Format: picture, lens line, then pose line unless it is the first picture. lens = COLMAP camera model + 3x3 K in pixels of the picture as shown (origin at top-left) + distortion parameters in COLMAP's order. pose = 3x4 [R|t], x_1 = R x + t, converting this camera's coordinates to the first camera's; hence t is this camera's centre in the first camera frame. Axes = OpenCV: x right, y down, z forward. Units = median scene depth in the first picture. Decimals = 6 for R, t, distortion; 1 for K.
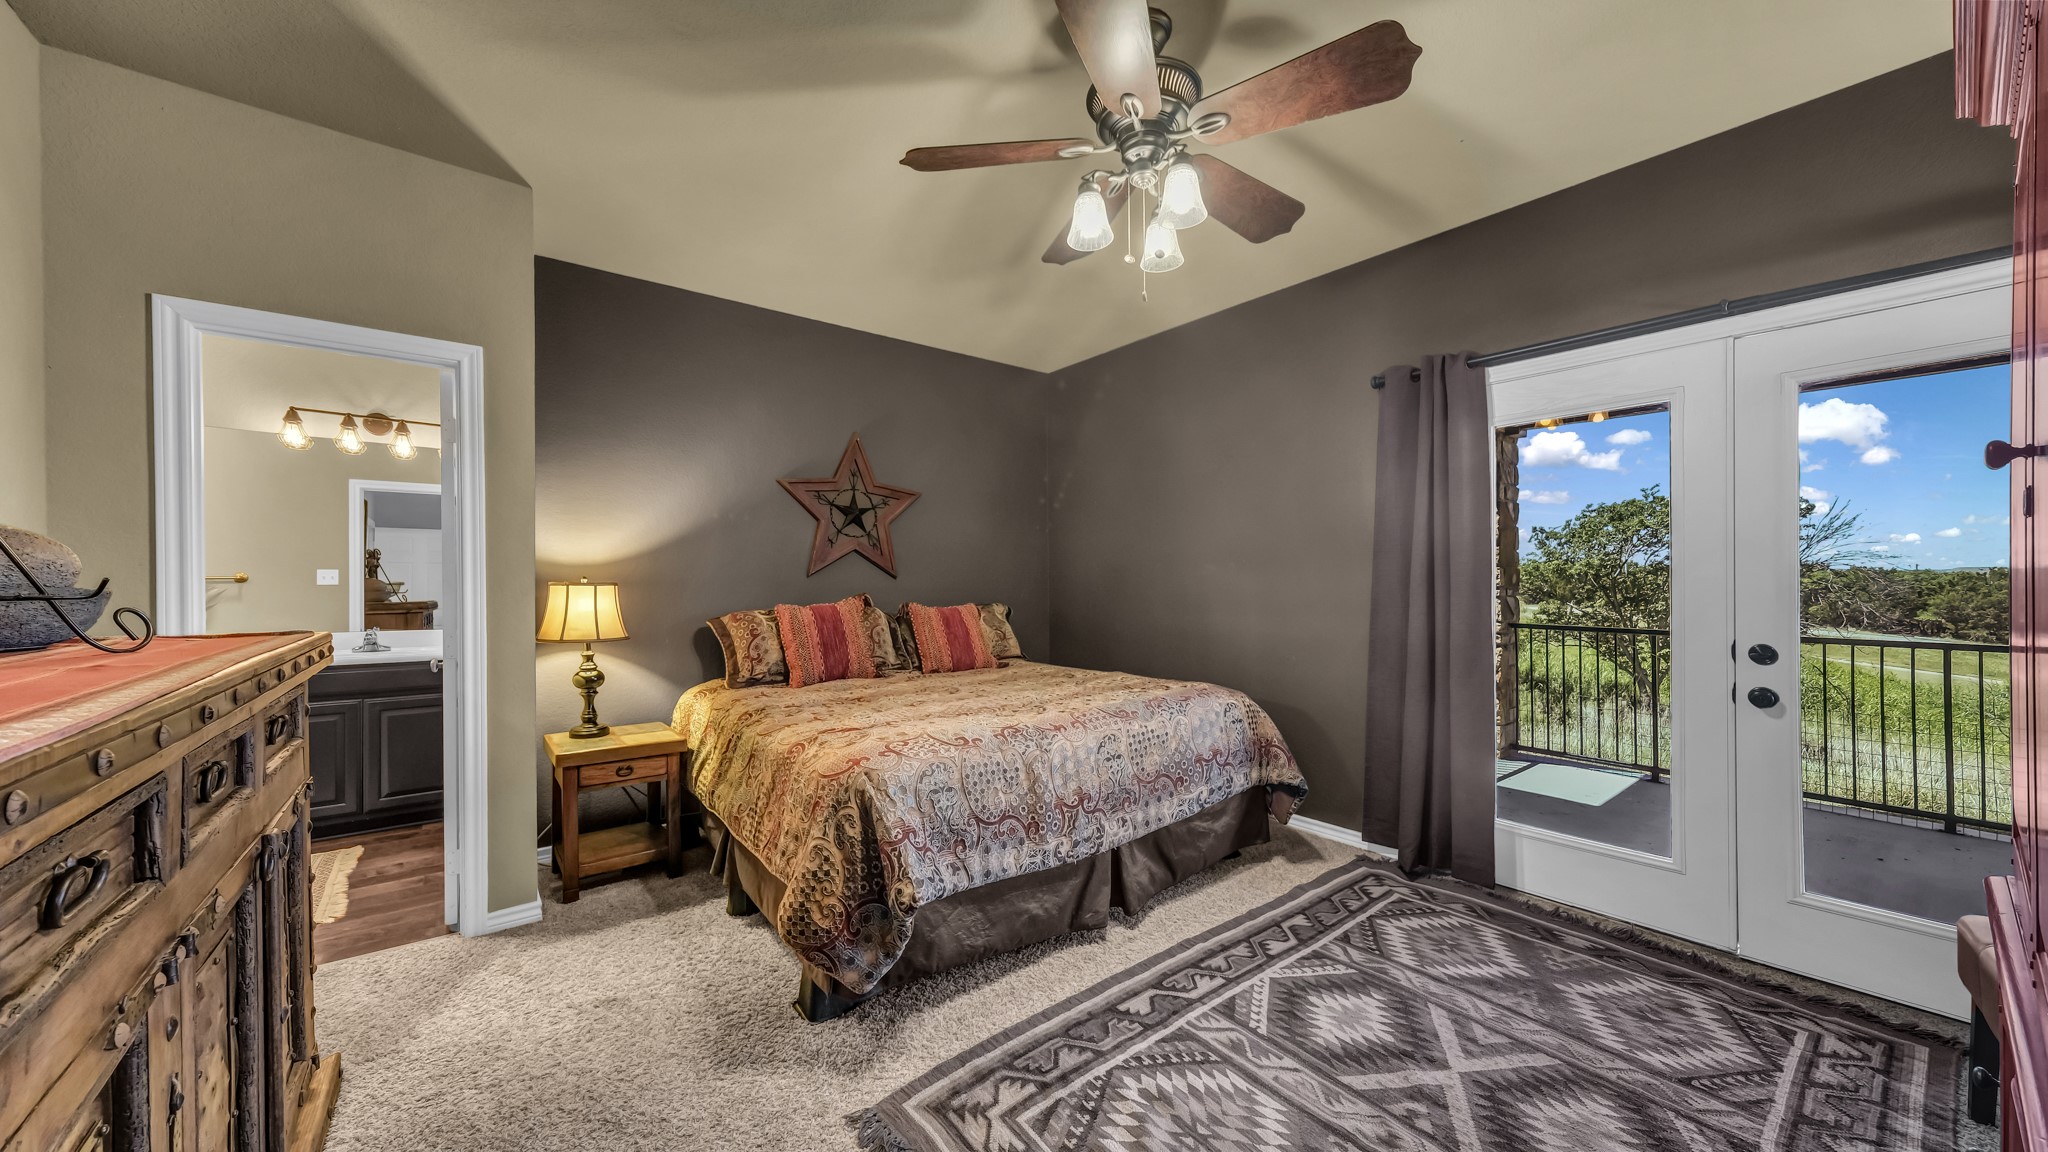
lens RADIAL K [[707.0, 0, 1025.0], [0, 707.0, 587.0], [0, 0, 1]] dist [-0.000245, 0.000135]
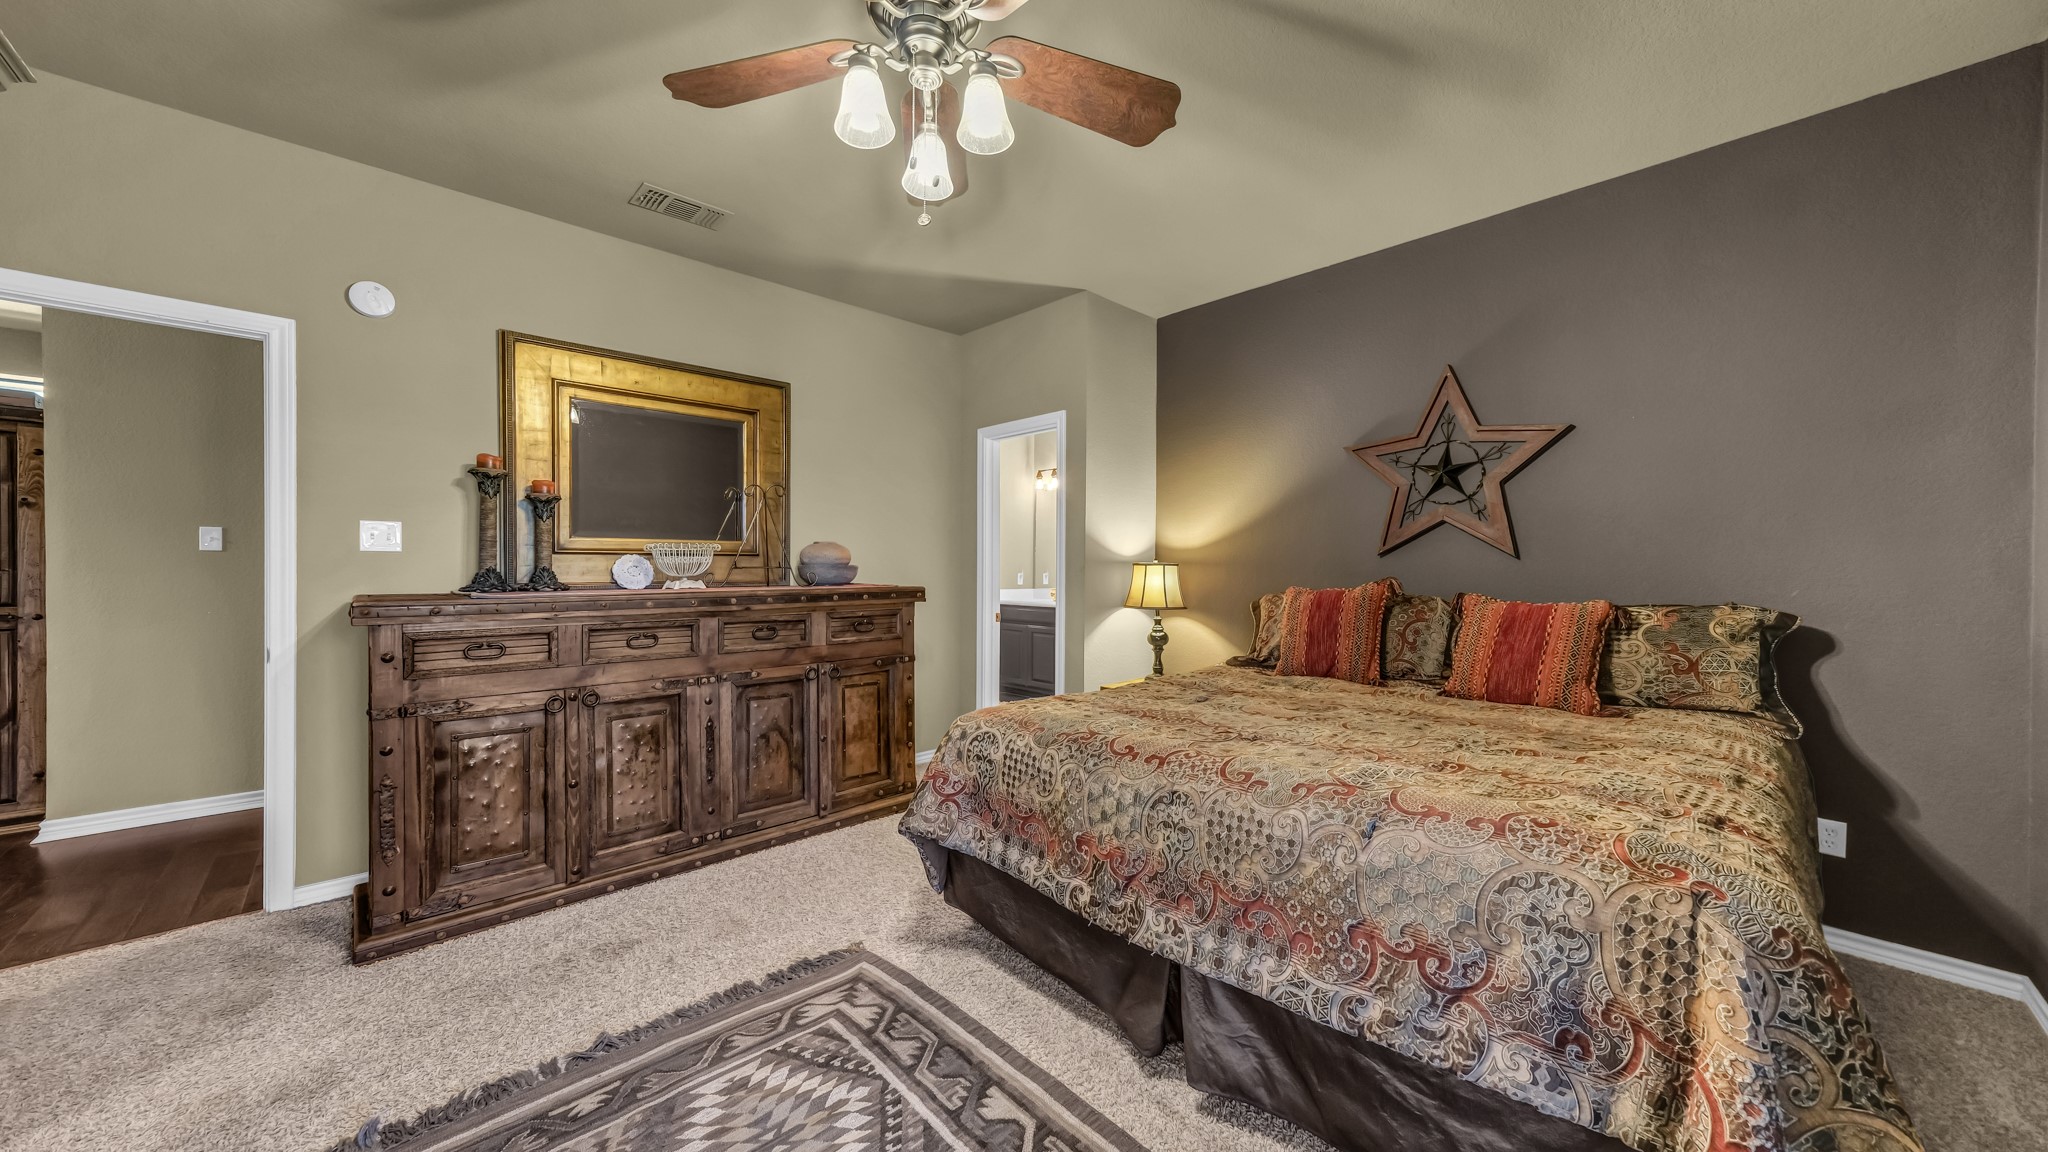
lens RADIAL K [[691.1, 0, 1020.6], [0, 691.1, 570.1], [0, 0, 1]] dist [-0.000431, 0.000026]
pose [[0.088522, 0.012989, -0.995990, 0.691943], [-0.007070, 0.999898, 0.012411, -0.008446], [0.996049, 0.005943, 0.088605, 0.721309]]
